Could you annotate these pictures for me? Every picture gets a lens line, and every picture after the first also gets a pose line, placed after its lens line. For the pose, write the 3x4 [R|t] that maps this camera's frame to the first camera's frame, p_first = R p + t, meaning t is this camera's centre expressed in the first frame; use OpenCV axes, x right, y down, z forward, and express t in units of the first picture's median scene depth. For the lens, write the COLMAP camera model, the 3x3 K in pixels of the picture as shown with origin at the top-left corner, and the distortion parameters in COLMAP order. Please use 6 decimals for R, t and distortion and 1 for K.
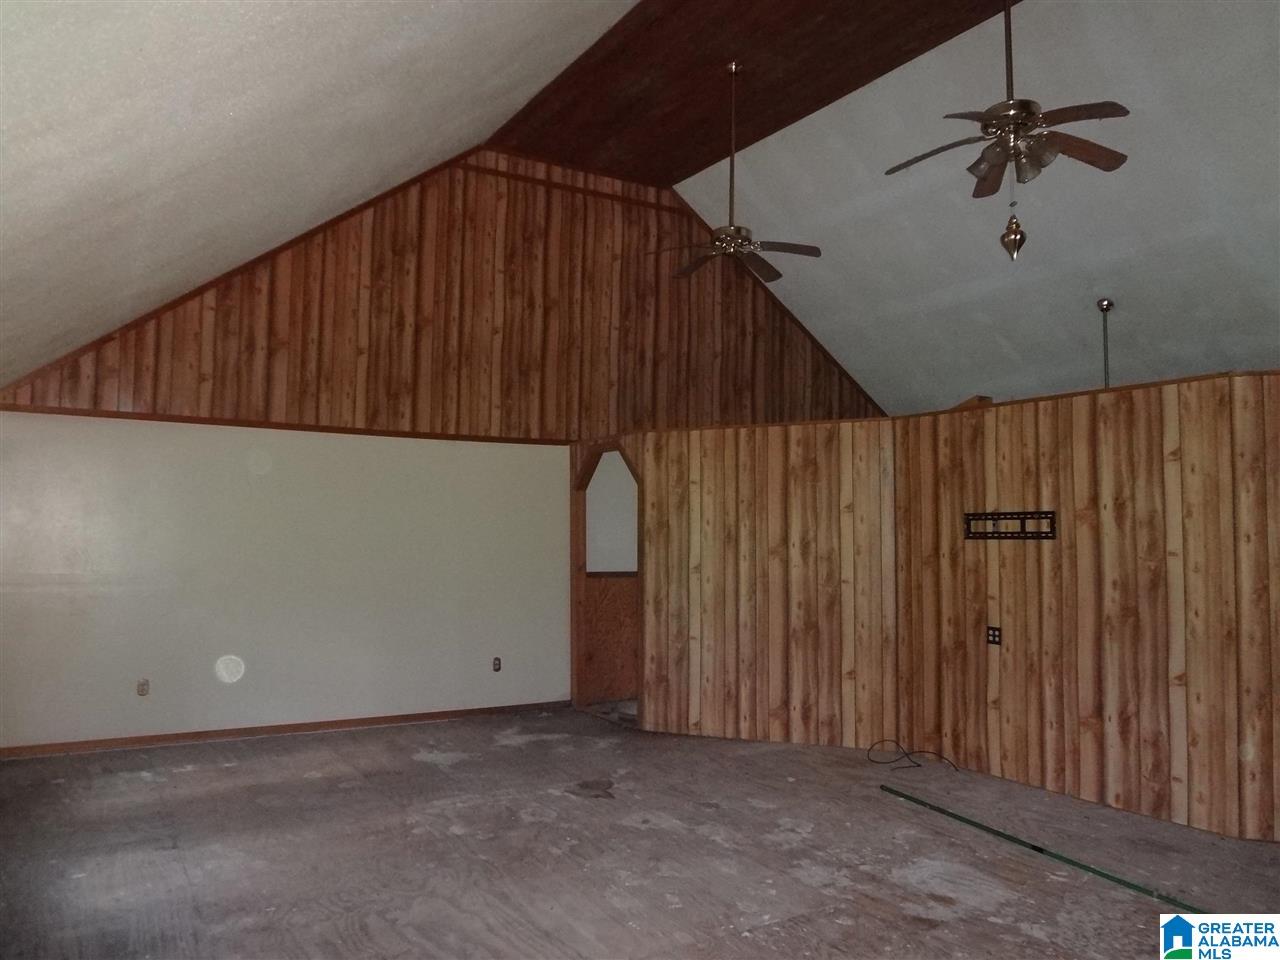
lens RADIAL K [[947.2, 0, 638.2], [0, 947.2, 482.5], [0, 0, 1]] dist [-0.051497, -0.000820]
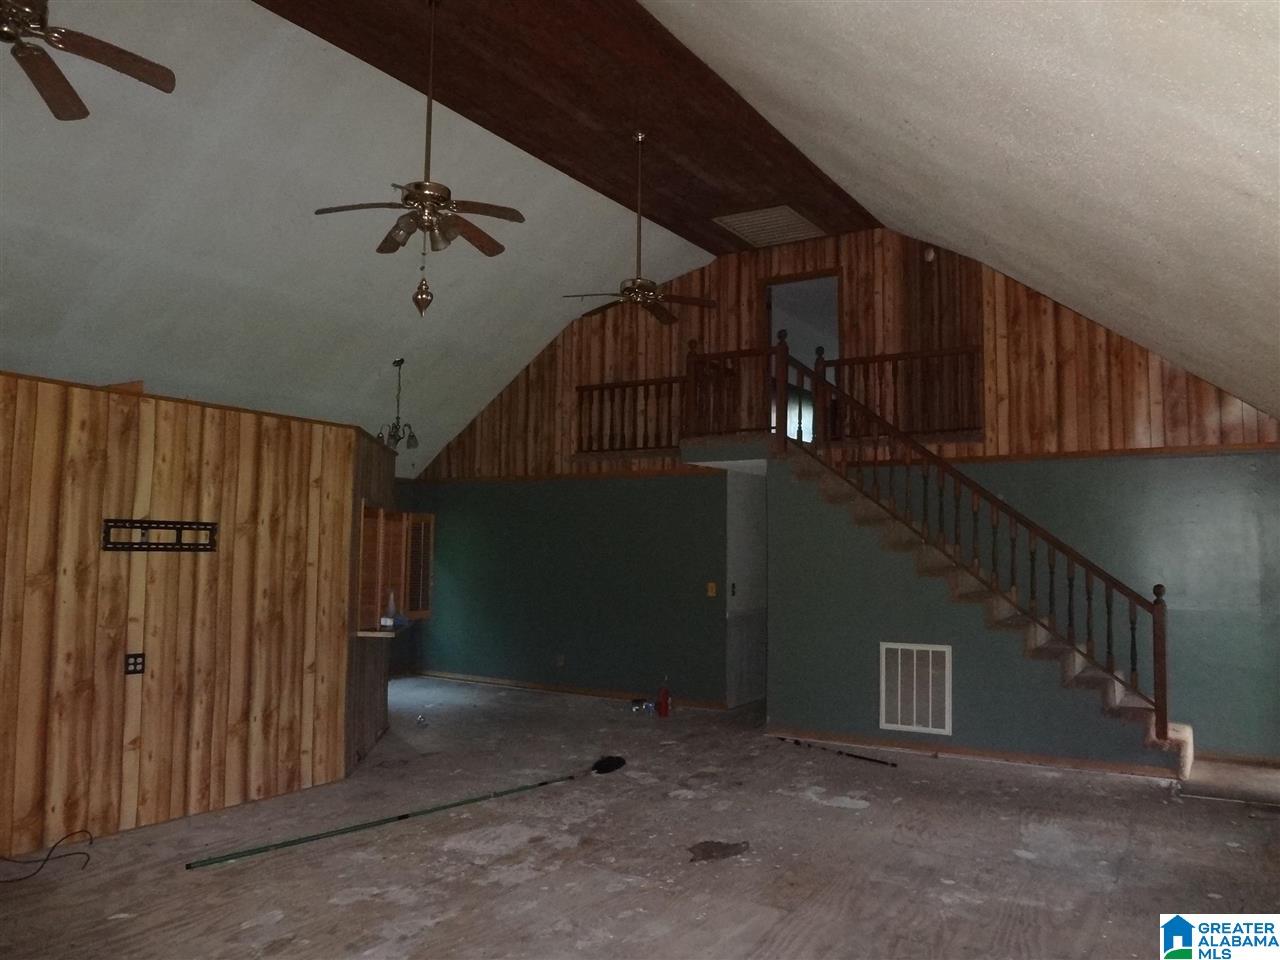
lens RADIAL K [[947.2, 0, 646.1], [0, 947.2, 477.7], [0, 0, 1]] dist [-0.051497, -0.000820]
pose [[-0.465362, 0.061039, 0.883013, -0.631287], [-0.060641, 0.993077, -0.100606, 0.054889], [-0.883041, -0.100364, -0.458438, 1.054280]]
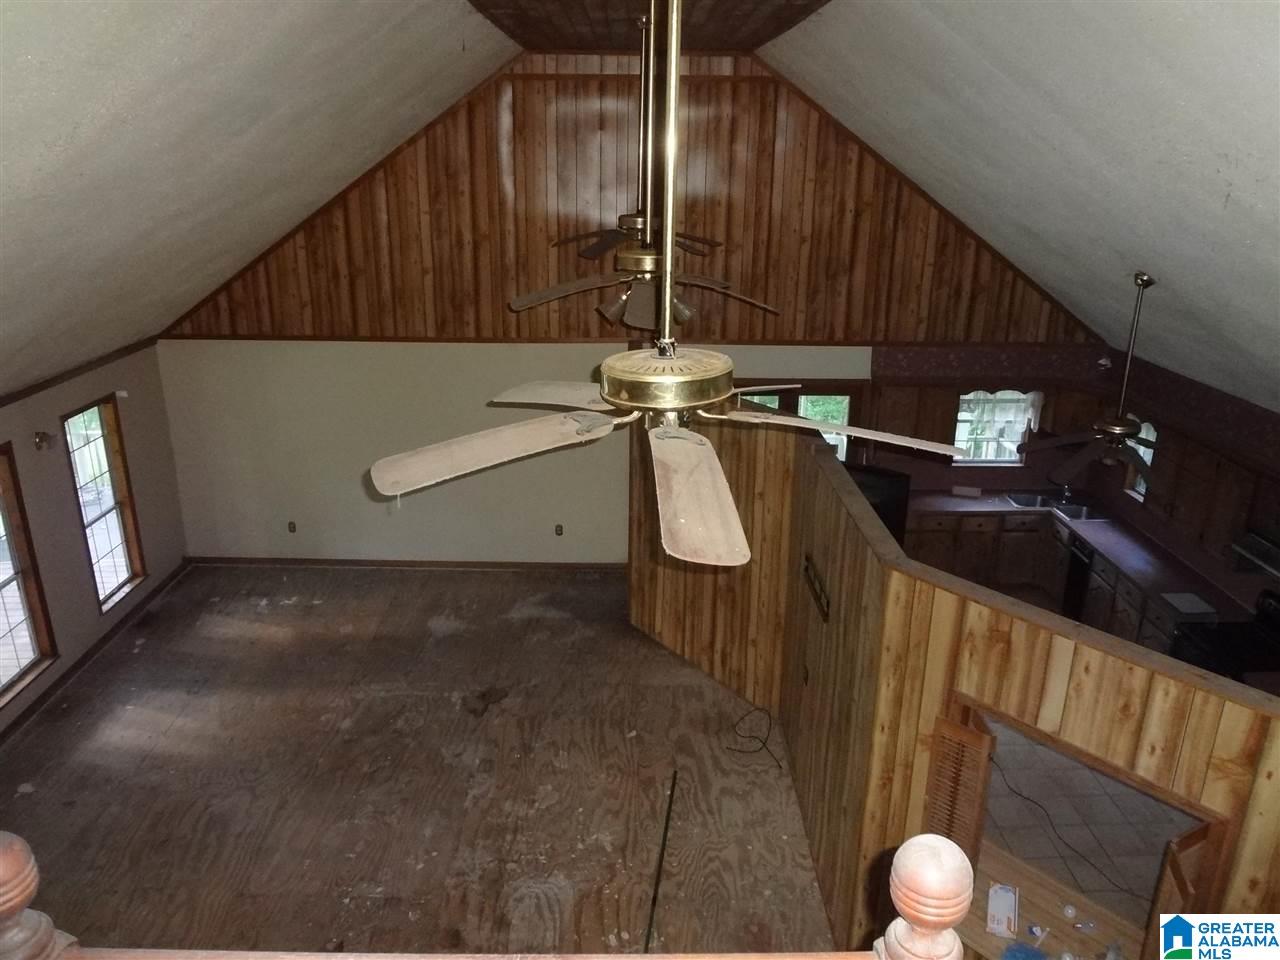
lens RADIAL K [[947.2, 0, 636.3], [0, 947.2, 481.2], [0, 0, 1]] dist [-0.051497, -0.000820]
pose [[0.862137, 0.169386, -0.477523, 0.713130], [0.019899, 0.930417, 0.365963, -0.432457], [0.506285, -0.325012, 0.798776, 0.169534]]
